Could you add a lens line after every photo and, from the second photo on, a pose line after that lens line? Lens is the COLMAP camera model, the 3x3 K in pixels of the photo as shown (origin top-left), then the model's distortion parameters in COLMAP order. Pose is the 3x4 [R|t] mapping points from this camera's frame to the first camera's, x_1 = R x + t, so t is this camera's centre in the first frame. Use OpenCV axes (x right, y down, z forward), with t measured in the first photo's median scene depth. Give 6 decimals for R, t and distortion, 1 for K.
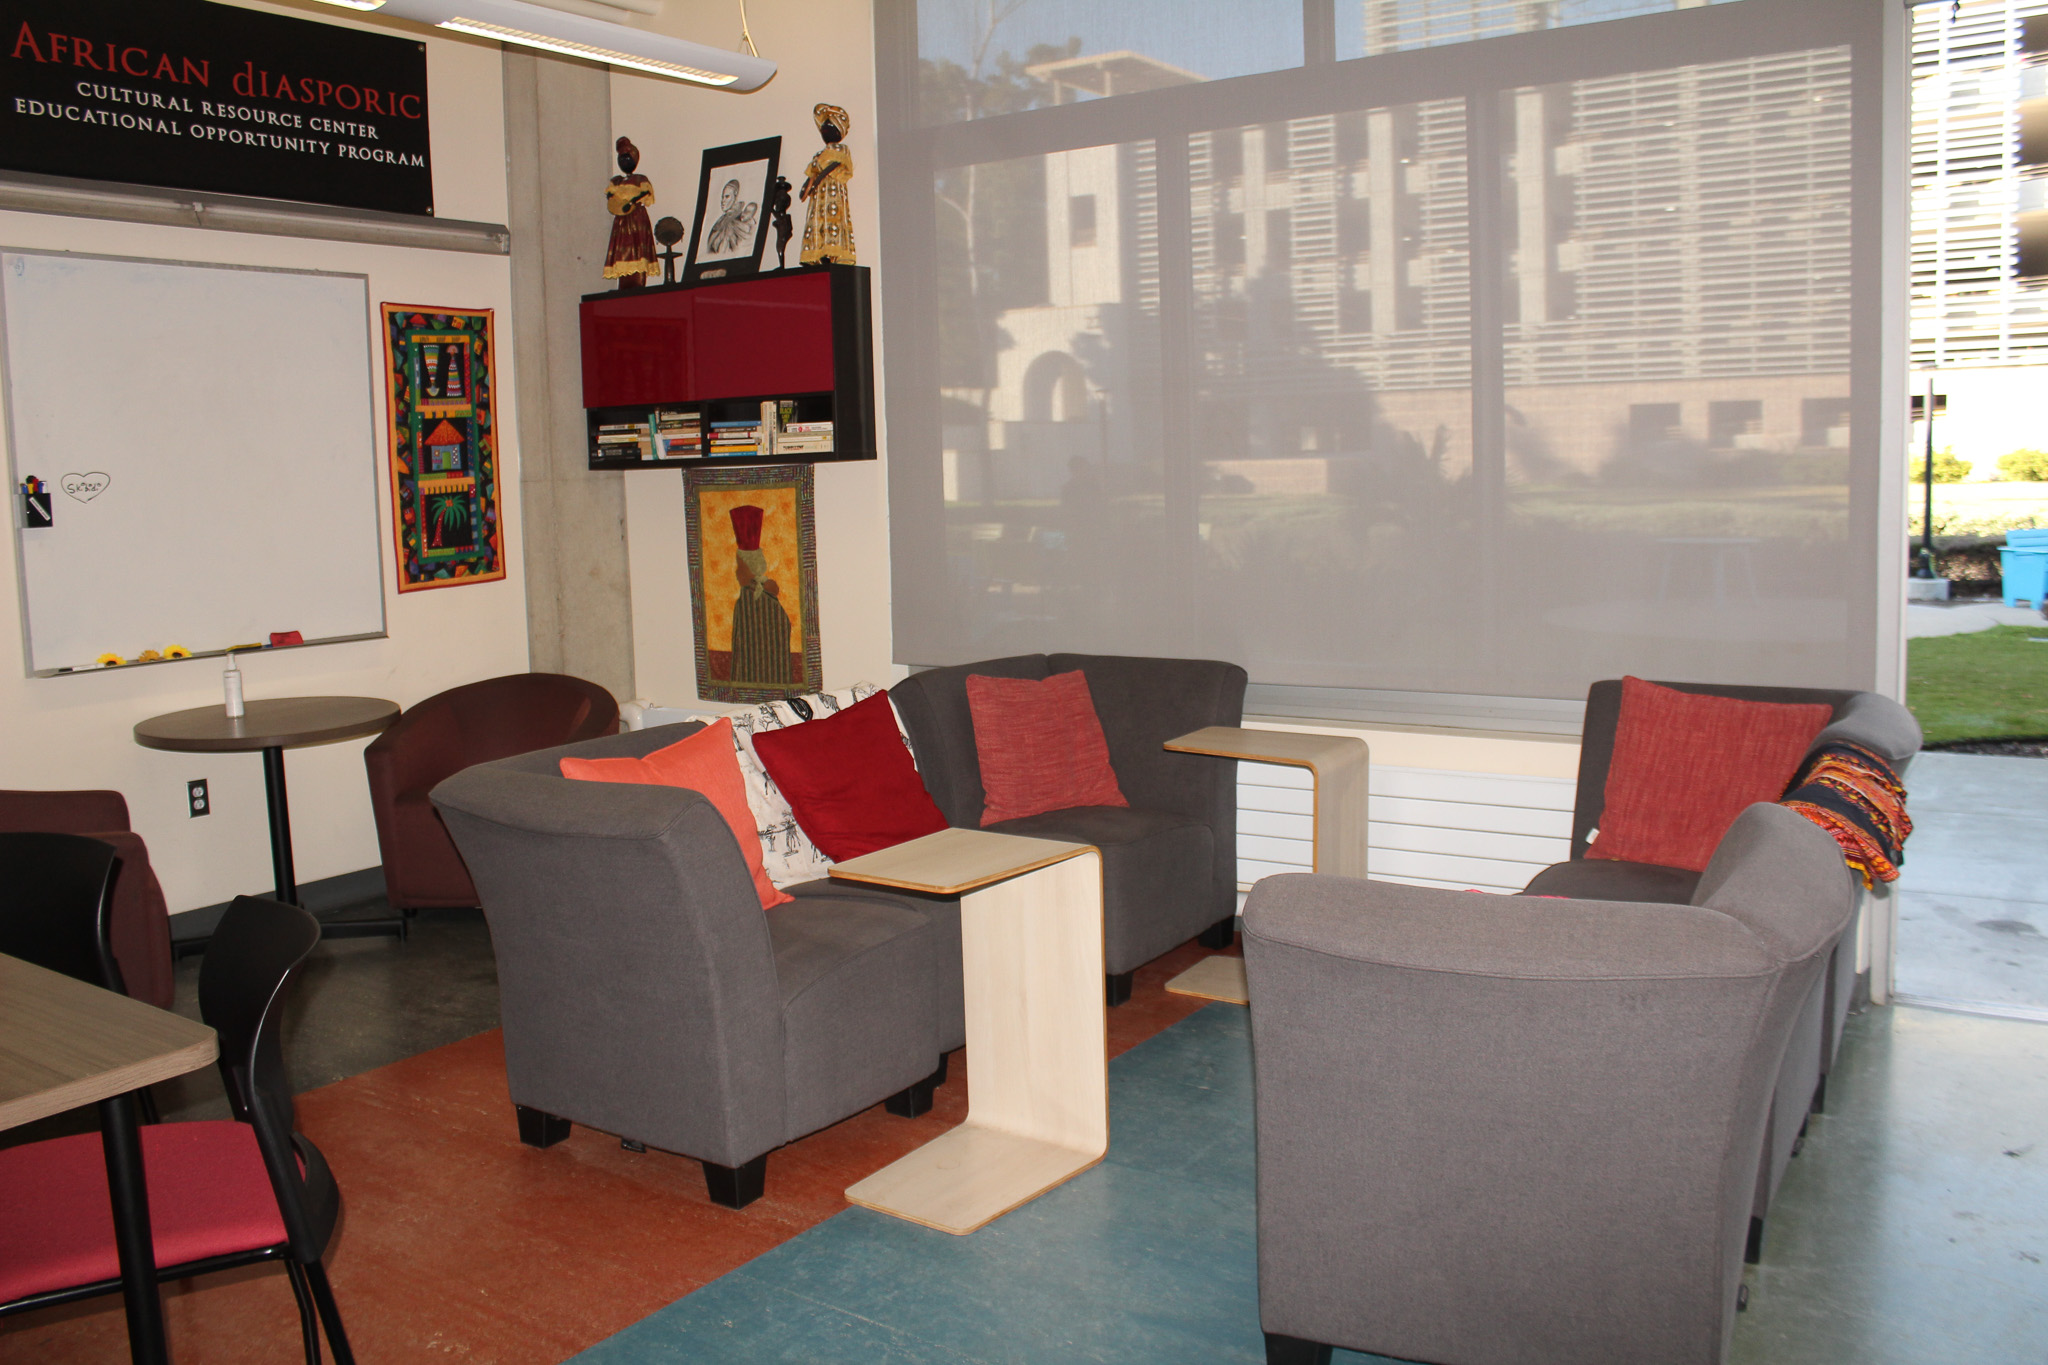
lens RADIAL K [[1726.1, 0, 1026.0], [0, 1726.1, 652.6], [0, 0, 1]] dist [-0.153422, 0.138132]
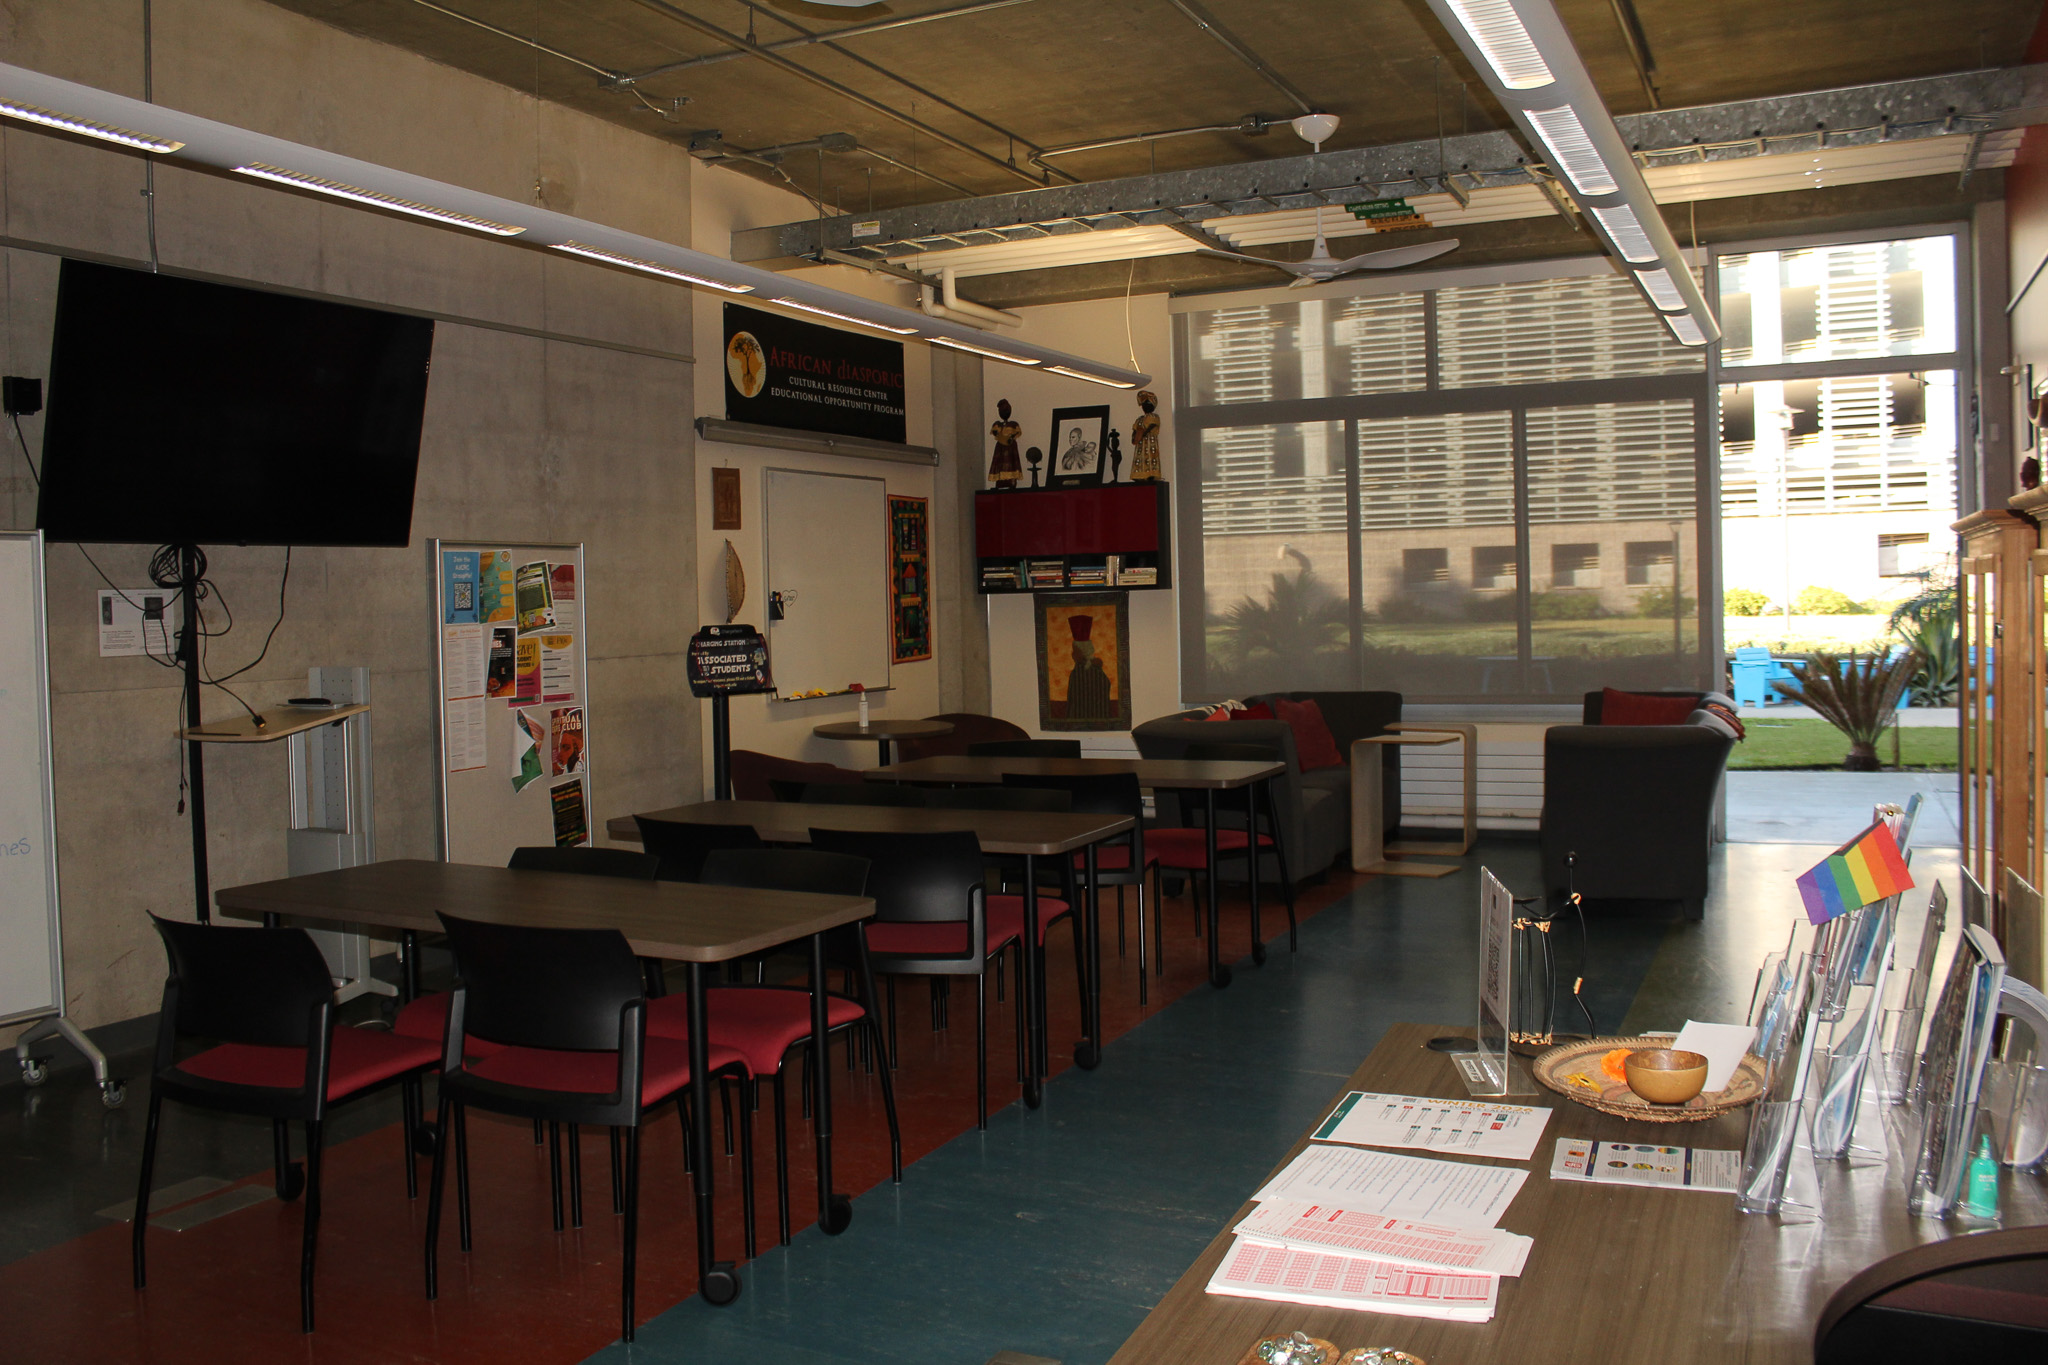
lens RADIAL K [[1726.1, 0, 1026.0], [0, 1726.1, 652.6], [0, 0, 1]] dist [-0.153422, 0.138132]
pose [[0.989782, -0.000579, 0.142587, -0.469214], [0.012234, 0.996649, -0.080877, 0.092132], [-0.142062, 0.081795, 0.986472, -0.704661]]
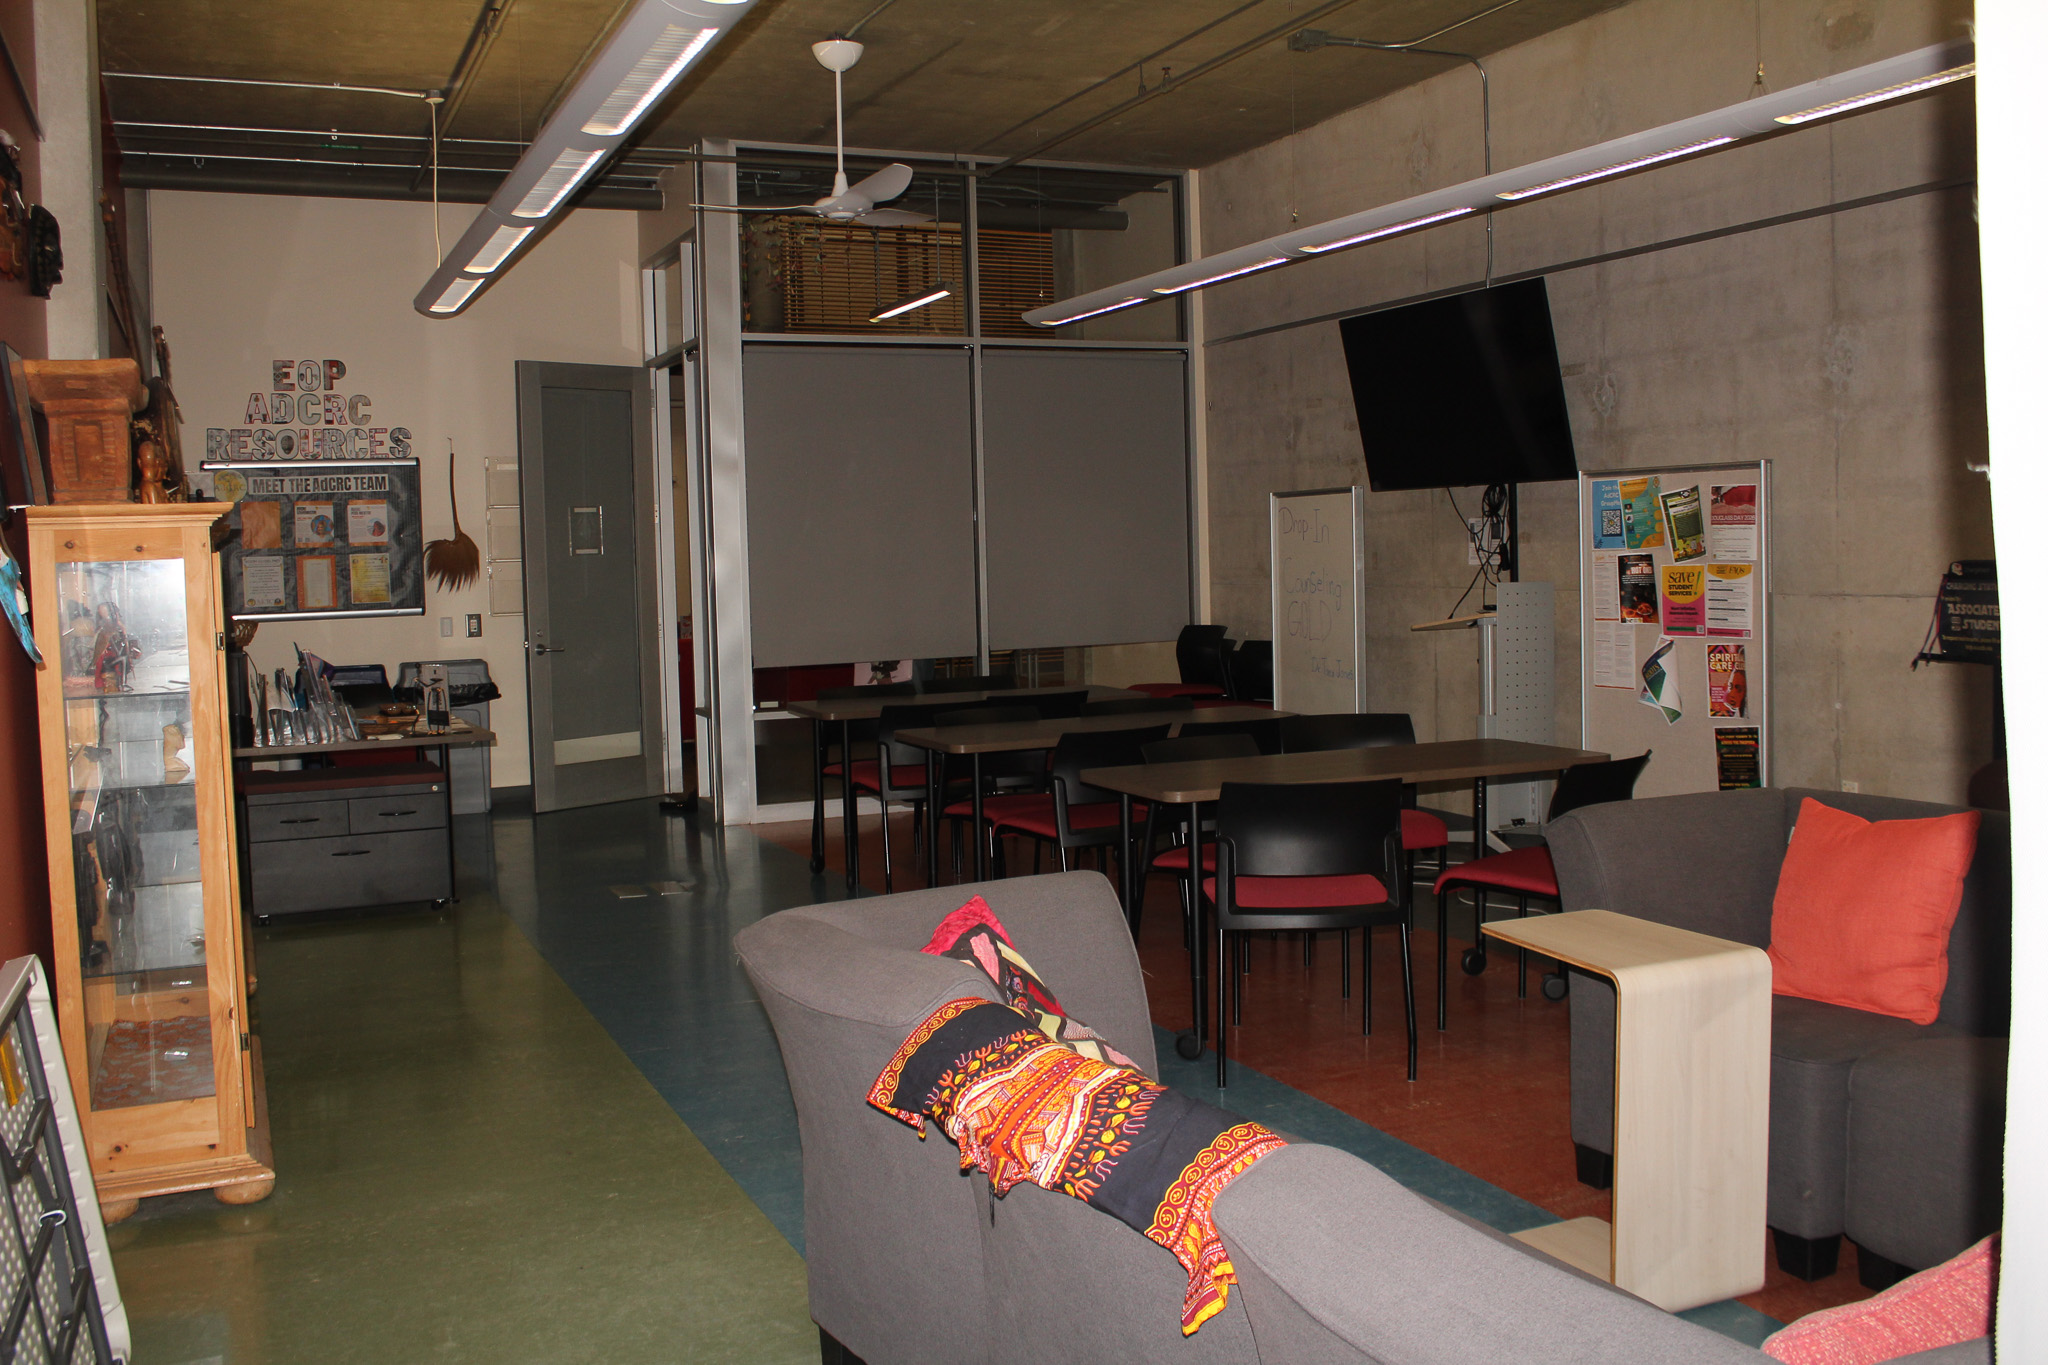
lens RADIAL K [[1826.2, 0, 1021.8], [0, 1826.2, 657.3], [0, 0, 1]] dist [-0.114714, 0.013552]
pose [[-0.525343, 0.091695, -0.845935, 0.543097], [-0.053488, 0.988651, 0.140382, -0.090597], [0.849208, 0.118997, -0.514477, 0.674825]]
